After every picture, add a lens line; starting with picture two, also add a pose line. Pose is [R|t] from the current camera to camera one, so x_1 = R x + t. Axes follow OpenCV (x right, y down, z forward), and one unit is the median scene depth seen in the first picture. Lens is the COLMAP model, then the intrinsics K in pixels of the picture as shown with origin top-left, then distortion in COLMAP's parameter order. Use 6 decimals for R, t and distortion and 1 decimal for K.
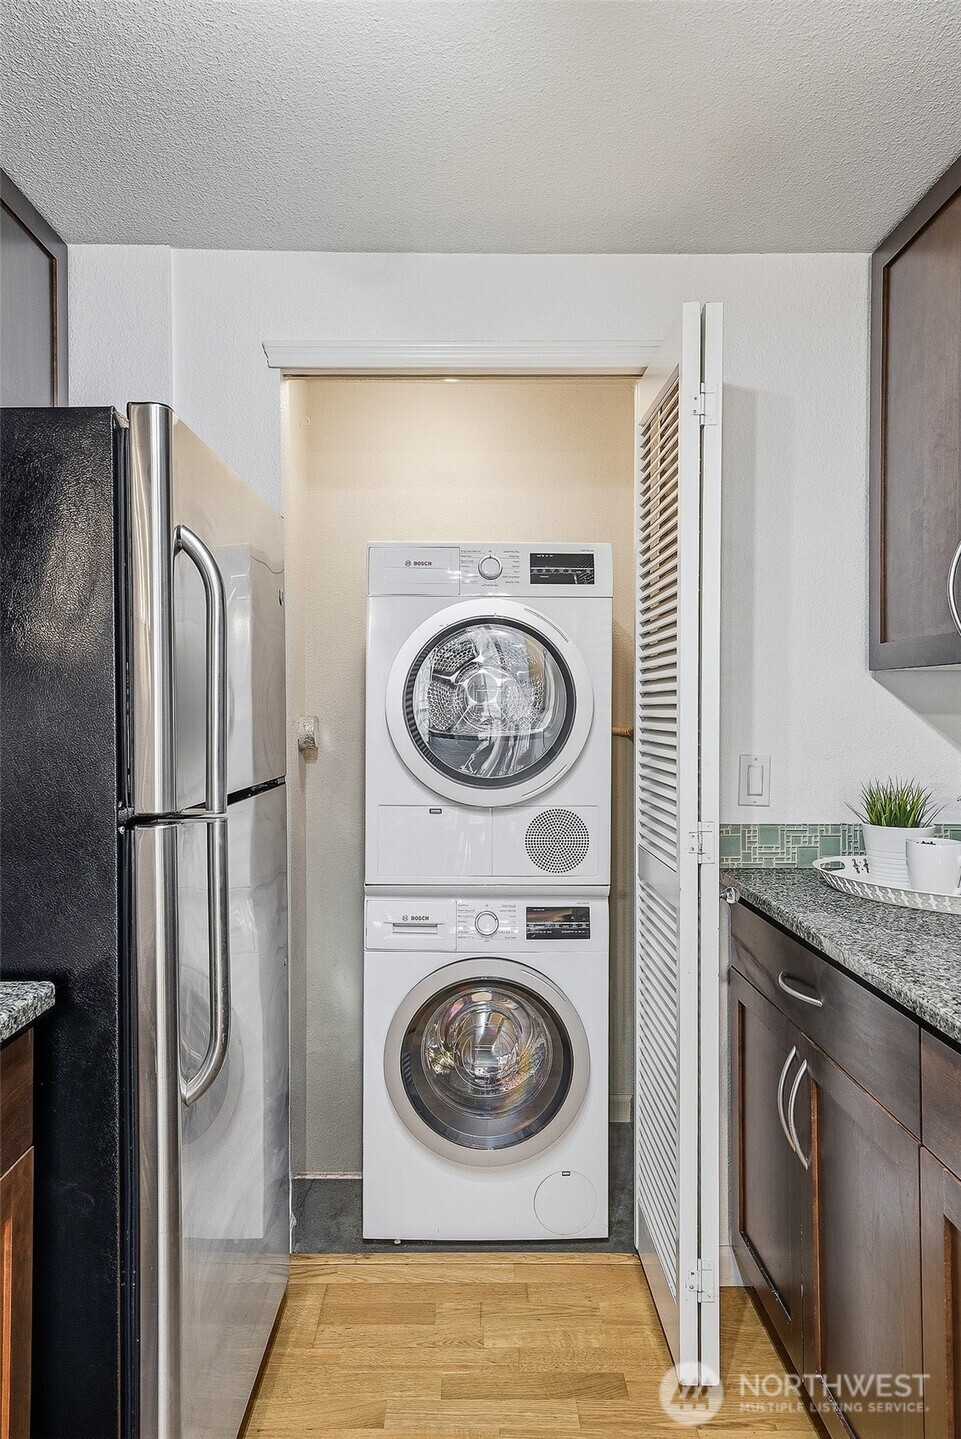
lens RADIAL K [[854.9, 0, 480.5], [0, 854.9, 719.5], [0, 0, 1]] dist [-0.001948, -0.000145]
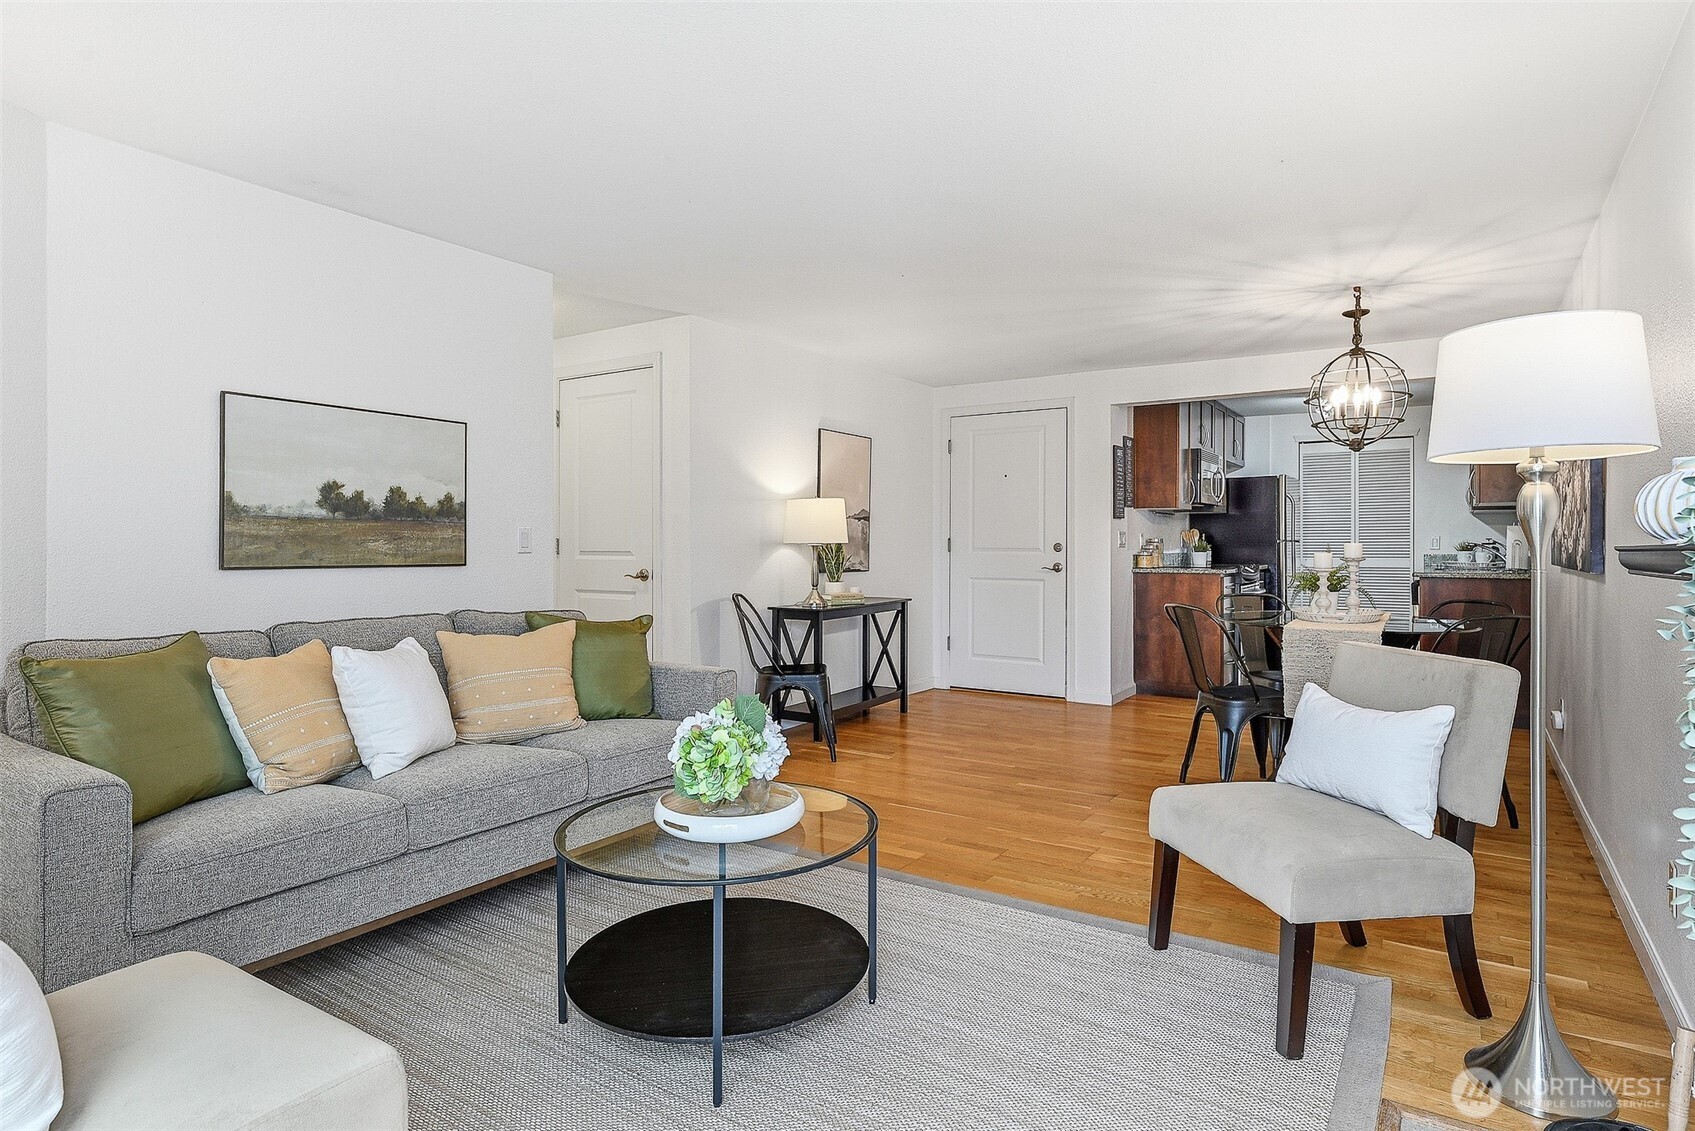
lens RADIAL K [[930.3, 0, 837.6], [0, 930.3, 544.3], [0, 0, 1]] dist [0.016402, -0.000167]
pose [[0.826545, 0.003860, -0.562857, 0.739254], [-0.012093, 0.999867, -0.010901, 0.247968], [0.562740, 0.015817, 0.826482, -6.240321]]
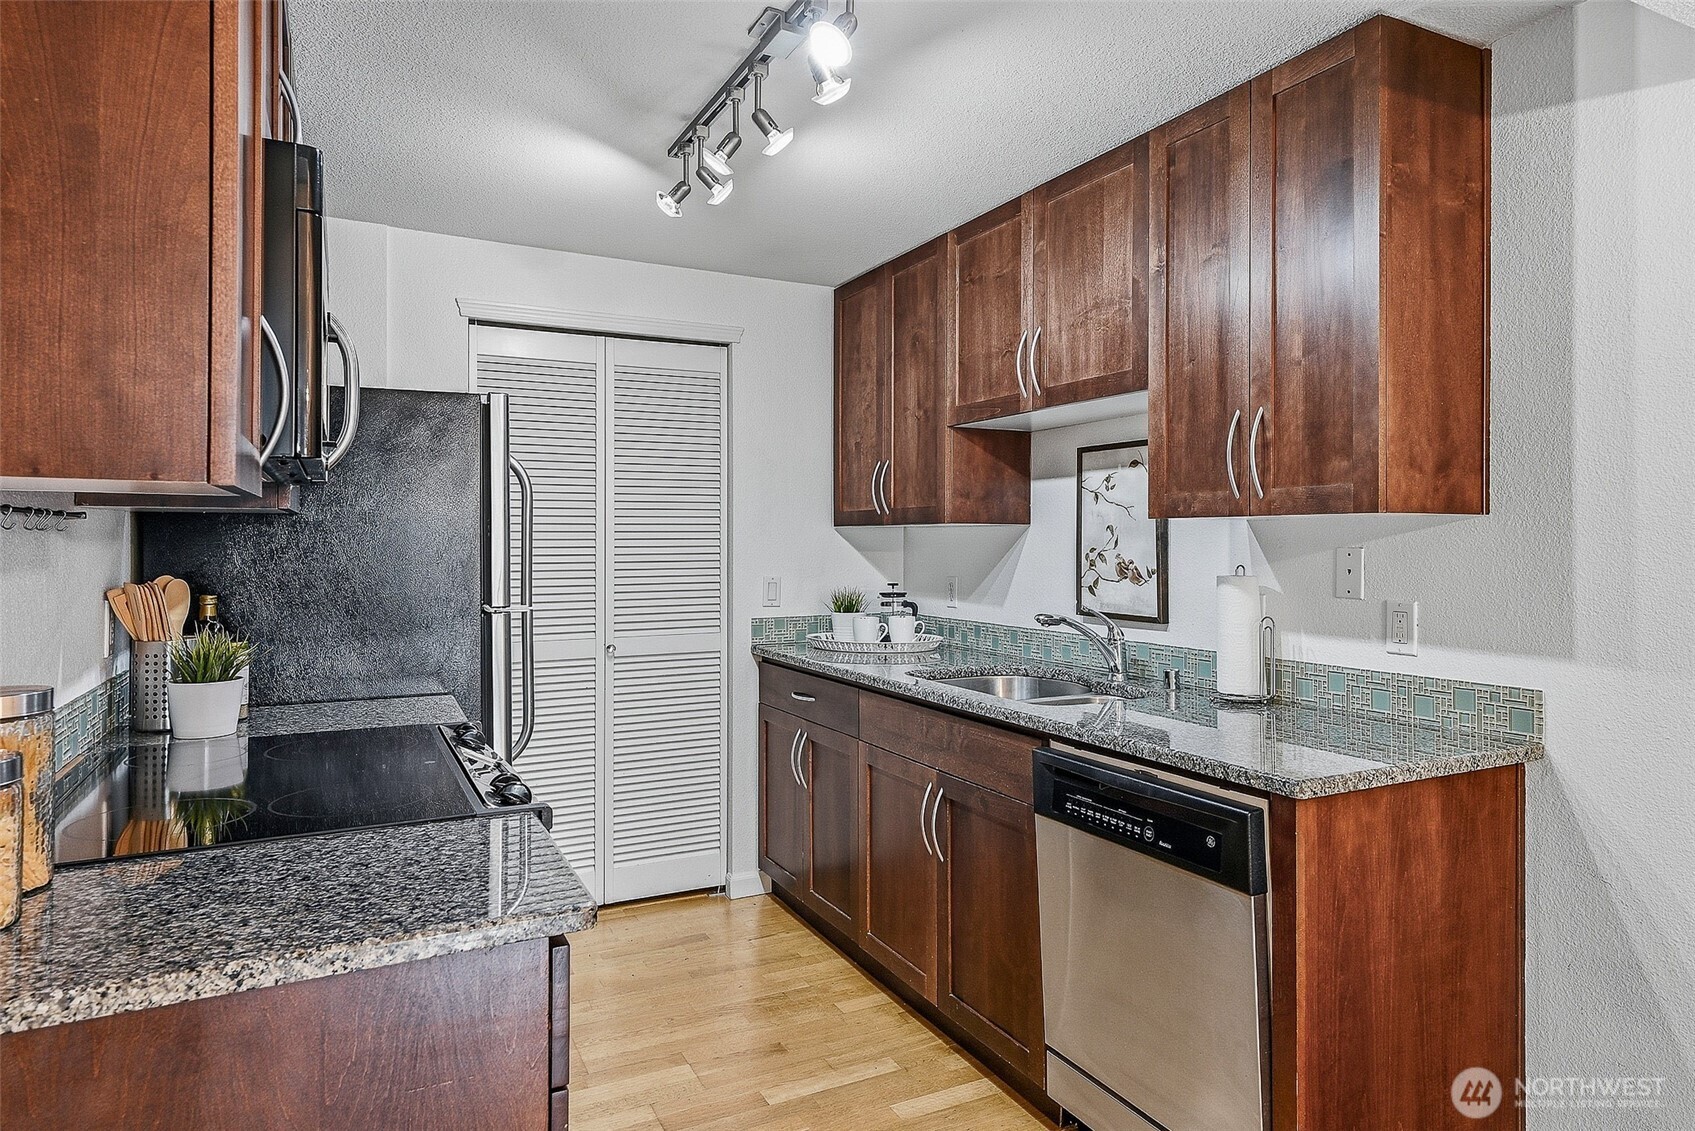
lens RADIAL K [[980.1, 0, 840.4], [0, 980.1, 533.2], [0, 0, 1]] dist [0.017372, 0.000300]
pose [[0.899488, 0.004556, 0.436922, -0.627876], [0.005201, 0.999763, -0.021133, -0.003232], [-0.436915, 0.021281, 0.899251, -1.245270]]
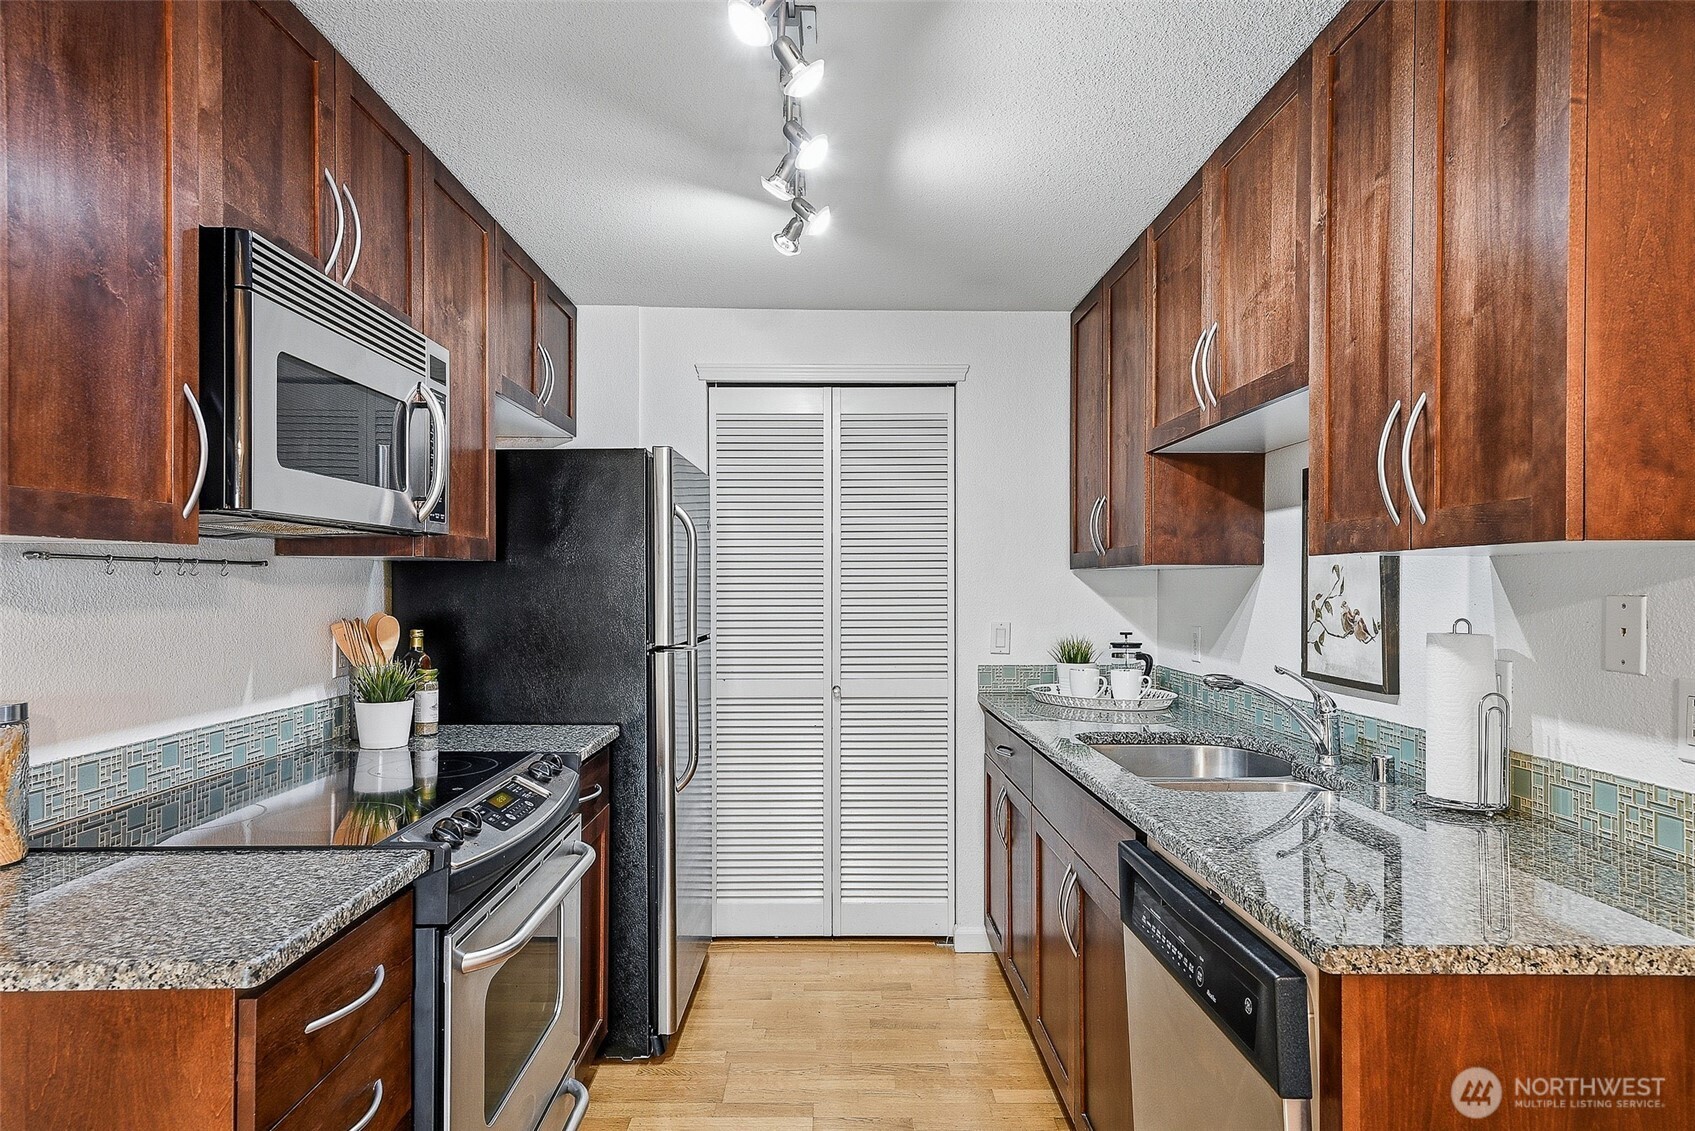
lens RADIAL K [[923.4, 0, 848.4], [0, 923.4, 582.4], [0, 0, 1]] dist [0.016578, 0.000727]
pose [[0.999997, 0.002015, 0.001149, 0.052887], [-0.001995, 0.999846, -0.017429, -0.003872], [-0.001184, 0.017427, 0.999847, -1.157681]]
